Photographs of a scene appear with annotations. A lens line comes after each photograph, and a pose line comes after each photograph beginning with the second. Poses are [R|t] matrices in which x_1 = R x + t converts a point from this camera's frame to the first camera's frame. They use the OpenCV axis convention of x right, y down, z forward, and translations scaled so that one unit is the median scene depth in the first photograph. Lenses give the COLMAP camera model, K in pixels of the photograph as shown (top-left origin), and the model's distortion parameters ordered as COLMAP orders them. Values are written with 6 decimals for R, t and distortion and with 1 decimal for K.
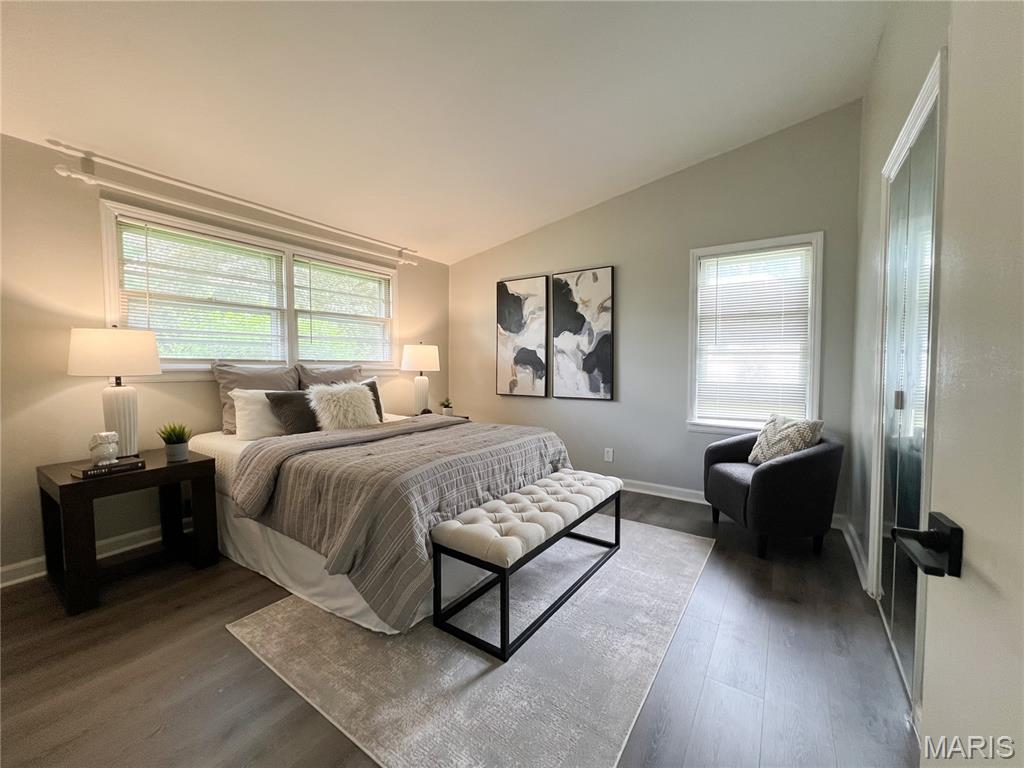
lens RADIAL K [[409.4, 0, 510.0], [0, 409.4, 381.6], [0, 0, 1]] dist [-0.001904, 0.000274]
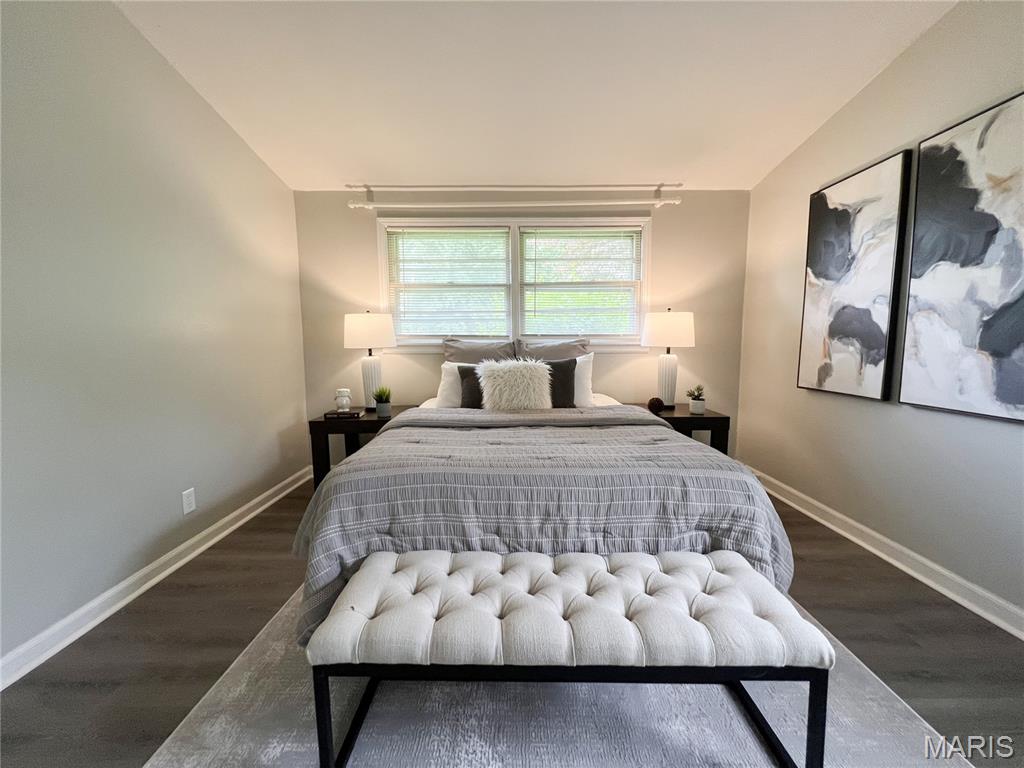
lens RADIAL K [[409.4, 0, 510.0], [0, 409.4, 381.6], [0, 0, 1]] dist [-0.001904, 0.000274]
pose [[0.566556, 0.078318, -0.820293, 0.253342], [-0.028614, 0.996743, 0.075402, -0.011726], [0.823526, -0.019247, 0.566951, 0.357640]]
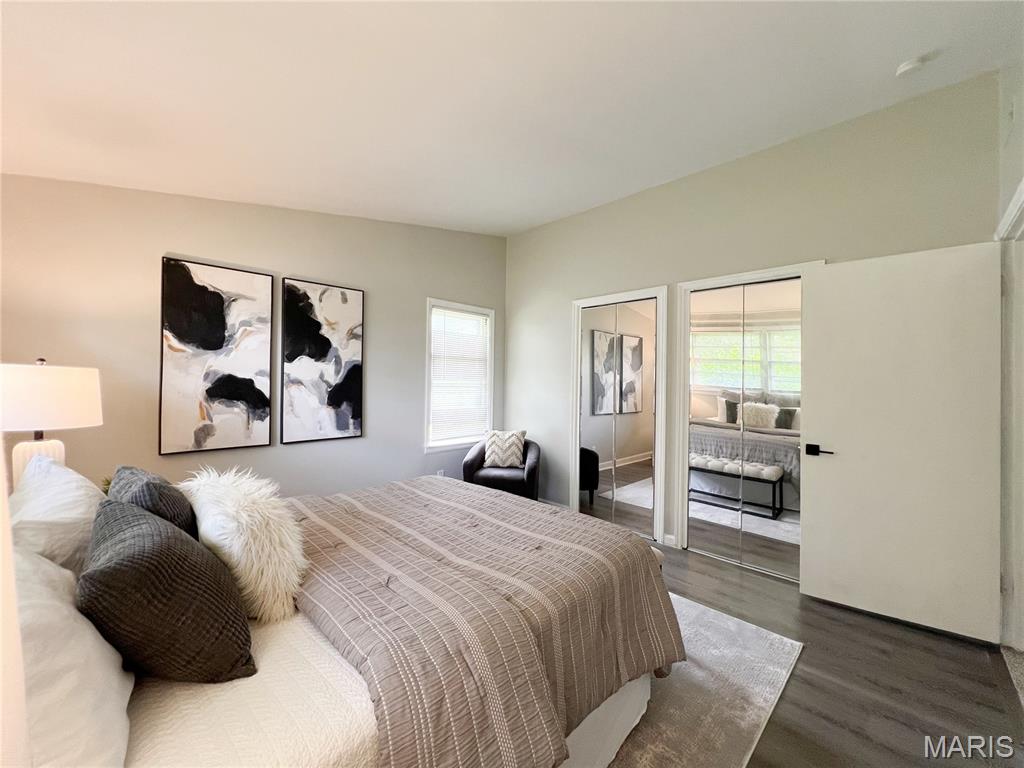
lens RADIAL K [[409.4, 0, 510.0], [0, 409.4, 381.6], [0, 0, 1]] dist [-0.001904, 0.000274]
pose [[0.184375, -0.000952, 0.982855, -0.569418], [0.026484, 0.999641, -0.004000, -0.062511], [-0.982499, 0.026767, 0.184335, 0.485697]]
